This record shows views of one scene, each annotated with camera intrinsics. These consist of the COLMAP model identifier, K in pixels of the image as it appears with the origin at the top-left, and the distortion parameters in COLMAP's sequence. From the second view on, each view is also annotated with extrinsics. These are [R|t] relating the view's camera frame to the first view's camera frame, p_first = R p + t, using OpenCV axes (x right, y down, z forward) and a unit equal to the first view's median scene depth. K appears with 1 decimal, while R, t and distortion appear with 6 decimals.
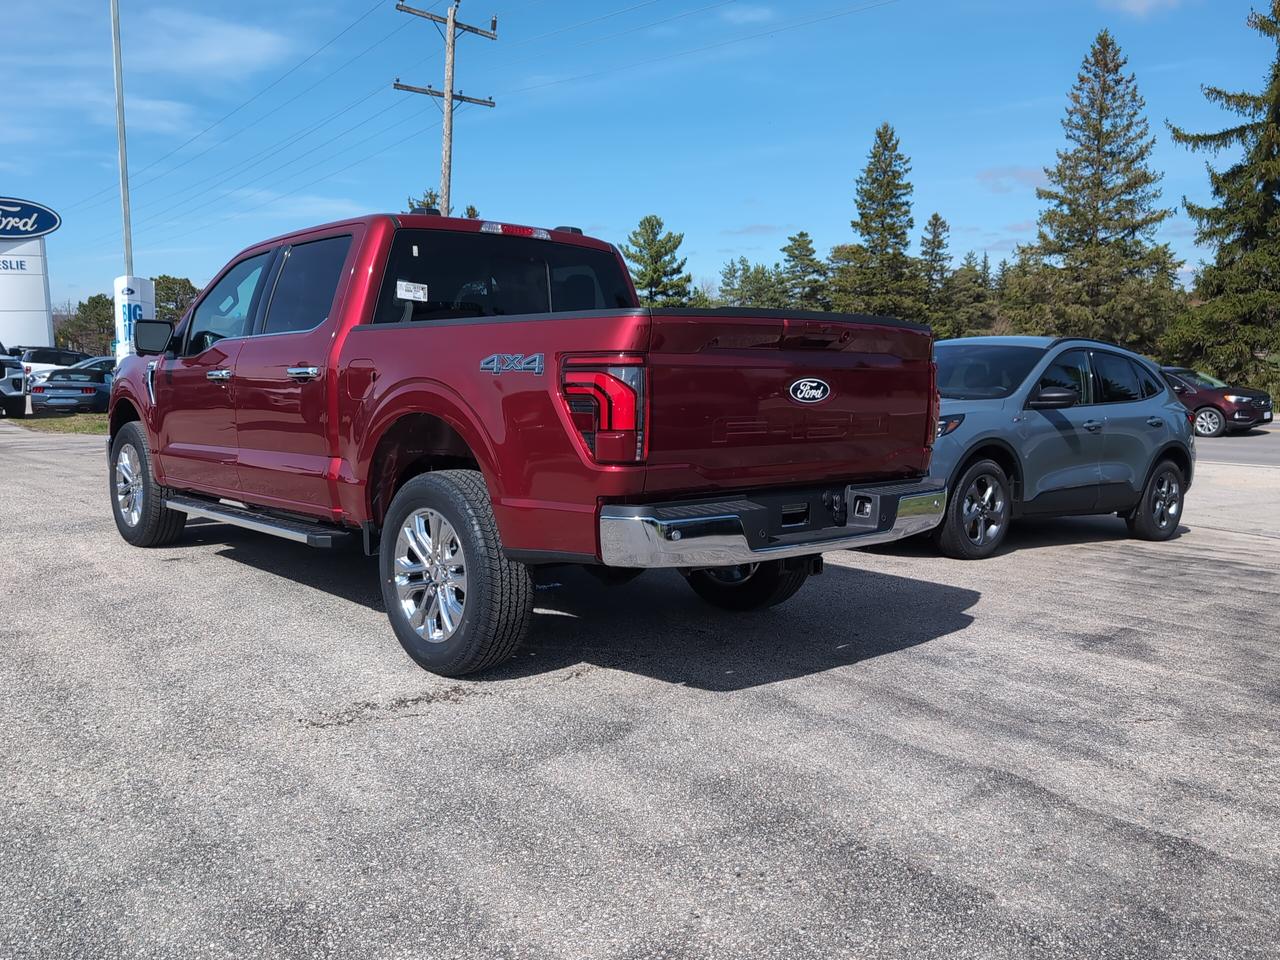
lens RADIAL K [[1092.5, 0, 640.0], [0, 1092.5, 480.0], [0, 0, 1]] dist [0.000754, 0.005314]
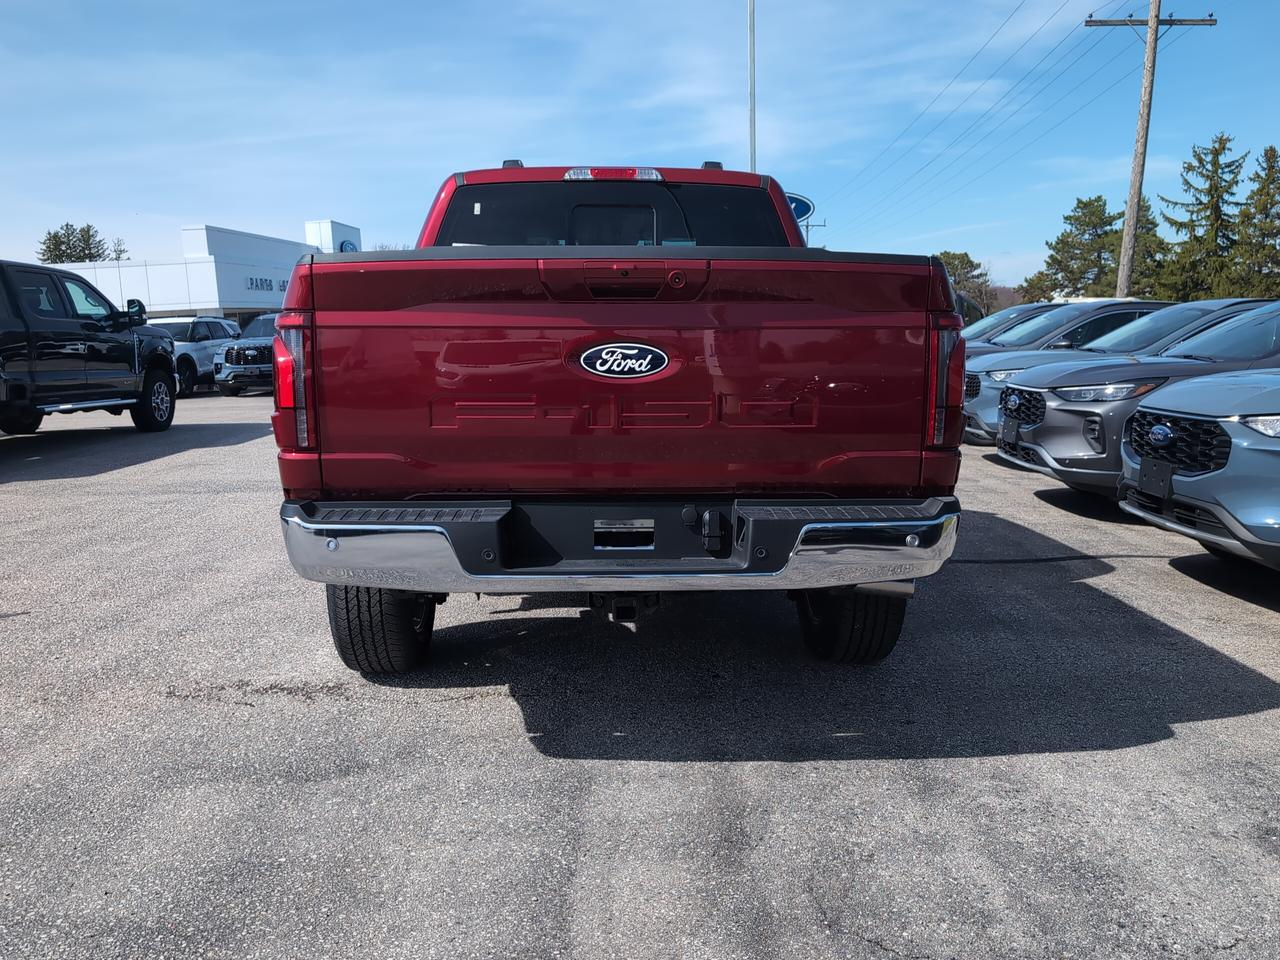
lens RADIAL K [[1092.5, 0, 640.0], [0, 1092.5, 480.0], [0, 0, 1]] dist [0.000754, 0.005314]
pose [[0.767198, 0.069848, -0.637595, 0.090437], [-0.053519, 0.997558, 0.044885, -0.005496], [0.639173, -0.000312, 0.769063, 0.068675]]
